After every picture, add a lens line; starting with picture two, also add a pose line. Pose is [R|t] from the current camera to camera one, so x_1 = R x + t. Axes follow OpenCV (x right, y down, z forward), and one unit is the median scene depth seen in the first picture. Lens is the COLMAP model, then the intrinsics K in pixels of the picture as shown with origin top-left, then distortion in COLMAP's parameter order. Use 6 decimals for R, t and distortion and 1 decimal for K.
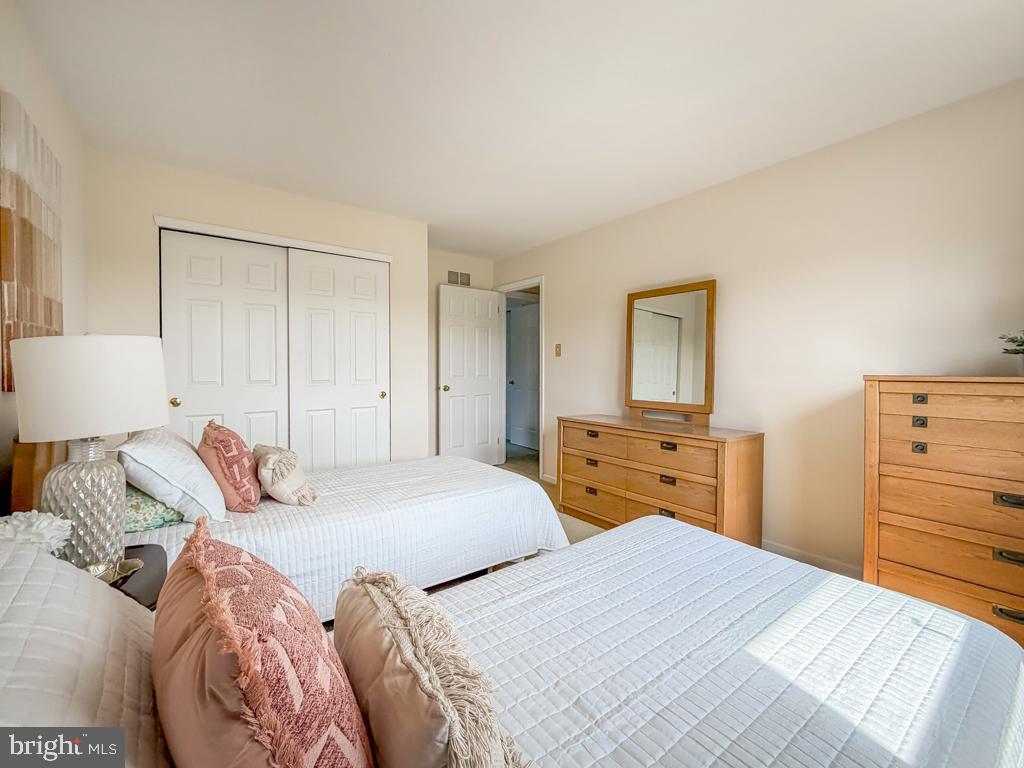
lens RADIAL K [[431.5, 0, 512.0], [0, 431.5, 384.0], [0, 0, 1]] dist [-0.000950, -0.000314]
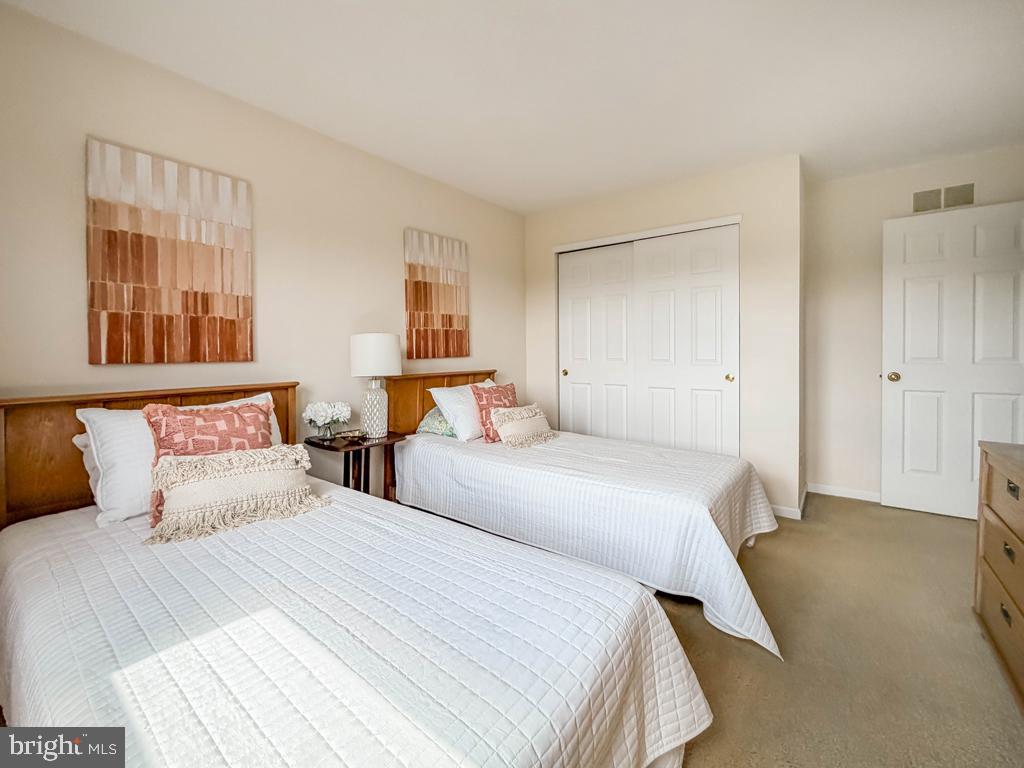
lens RADIAL K [[430.7, 0, 487.9], [0, 430.7, 364.3], [0, 0, 1]] dist [0.000093, 0.000157]
pose [[0.241233, 0.026898, -0.970094, 0.823016], [-0.029475, 0.999358, 0.020380, -0.009633], [0.970019, 0.023677, 0.241871, 0.609075]]
